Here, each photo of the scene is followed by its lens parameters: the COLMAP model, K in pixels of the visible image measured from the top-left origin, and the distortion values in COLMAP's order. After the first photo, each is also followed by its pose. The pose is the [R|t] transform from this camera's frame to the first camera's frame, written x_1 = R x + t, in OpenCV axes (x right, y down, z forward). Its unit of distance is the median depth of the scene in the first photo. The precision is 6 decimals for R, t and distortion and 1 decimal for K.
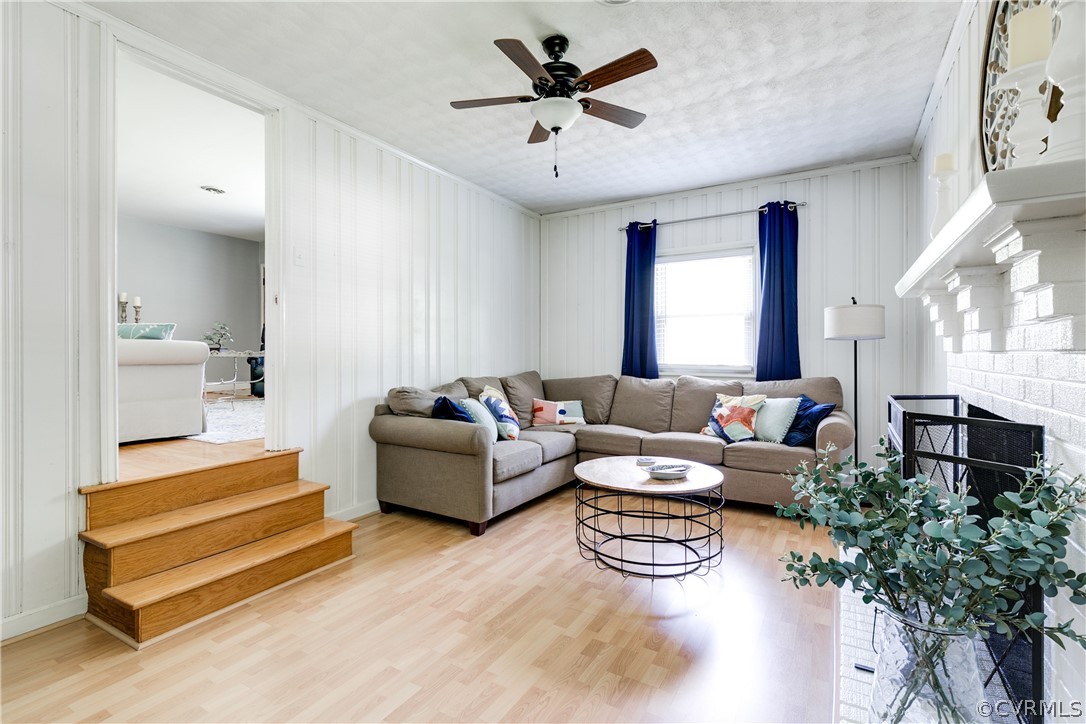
lens RADIAL K [[501.0, 0, 535.1], [0, 501.0, 350.5], [0, 0, 1]] dist [0.007100, -0.001861]
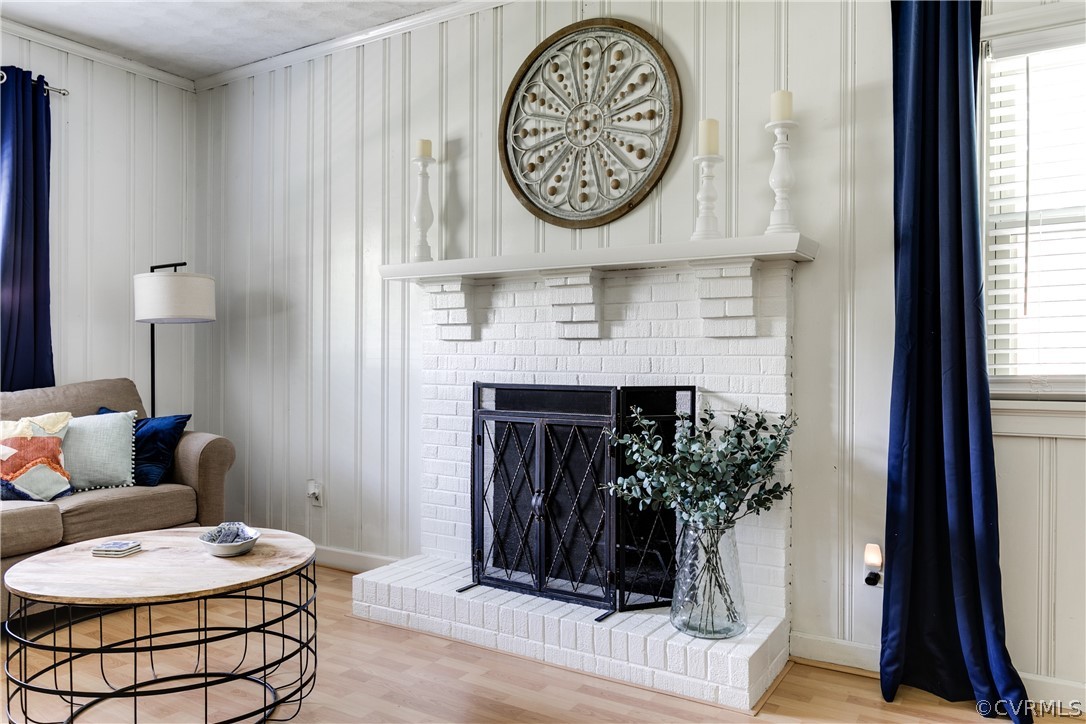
lens RADIAL K [[792.5, 0, 551.2], [0, 792.5, 363.7], [0, 0, 1]] dist [-0.003237, -0.007997]
pose [[-0.001059, -0.005346, 0.999985, -0.439133], [-0.009728, 0.999938, 0.005335, 0.023131], [-0.999952, -0.009722, -0.001111, 0.445146]]
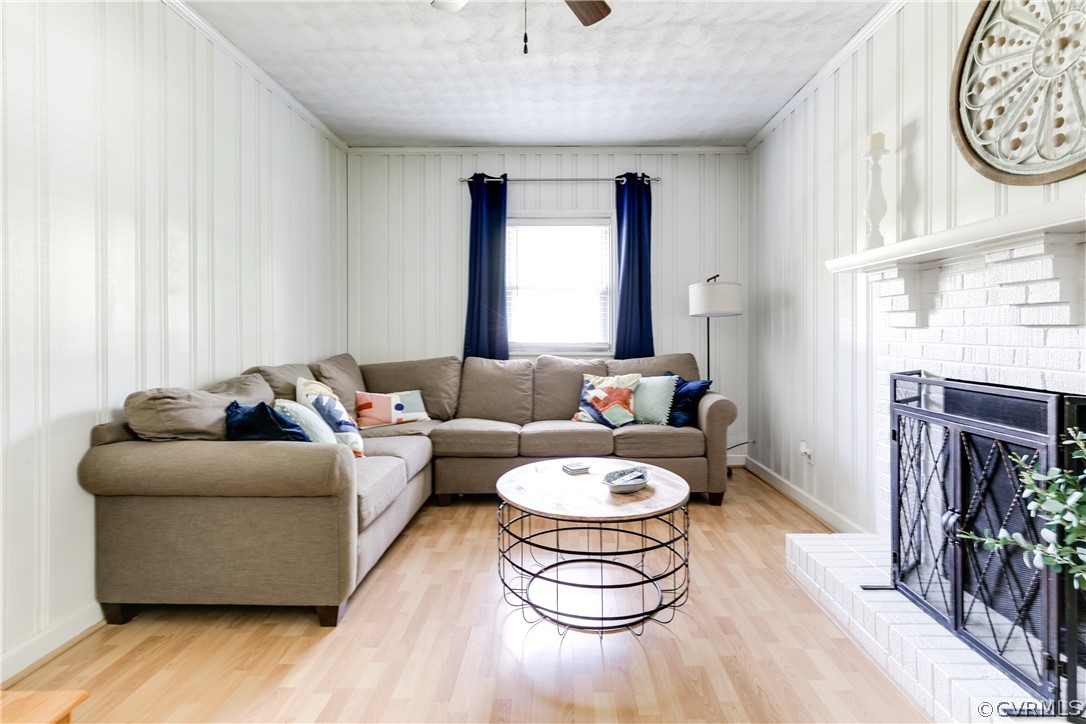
lens RADIAL K [[501.0, 0, 553.7], [0, 501.0, 331.8], [0, 0, 1]] dist [0.007100, -0.001861]
pose [[0.857520, -0.001227, 0.514449, -0.161887], [-0.001953, 0.999982, 0.005642, 0.004714], [-0.514447, -0.005843, 0.857503, 0.273494]]
